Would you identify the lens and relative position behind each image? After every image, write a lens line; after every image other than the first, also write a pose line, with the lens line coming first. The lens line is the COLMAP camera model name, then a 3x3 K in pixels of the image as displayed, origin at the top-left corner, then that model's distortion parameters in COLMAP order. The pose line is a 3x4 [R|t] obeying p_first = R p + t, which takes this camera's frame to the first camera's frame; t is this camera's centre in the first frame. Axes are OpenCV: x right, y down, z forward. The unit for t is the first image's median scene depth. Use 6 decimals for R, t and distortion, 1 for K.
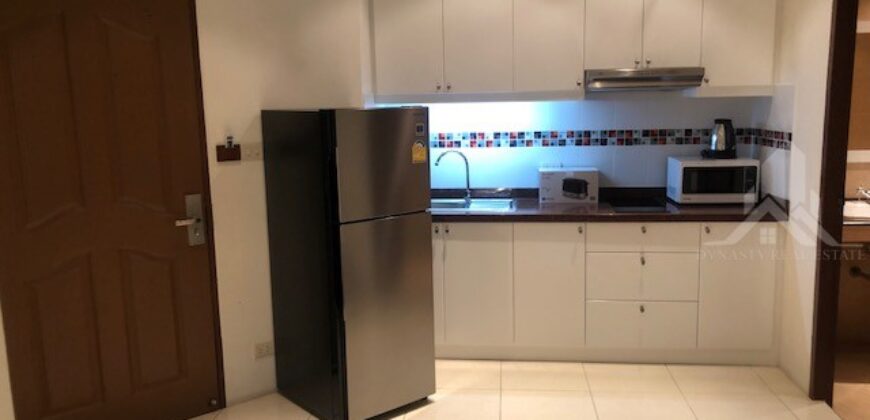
lens RADIAL K [[719.2, 0, 435.0], [0, 719.2, 210.0], [0, 0, 1]] dist [0.114837, -0.257473]
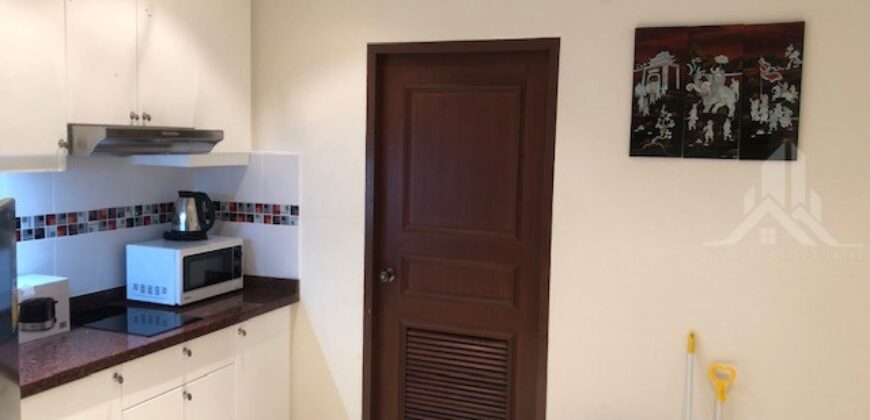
lens RADIAL K [[719.2, 0, 435.0], [0, 719.2, 210.0], [0, 0, 1]] dist [0.114837, -0.257473]
pose [[0.245798, -0.066990, 0.967004, -0.302319], [0.125722, 0.991386, 0.036722, -0.096381], [-0.961133, 0.112547, 0.252102, 0.517169]]
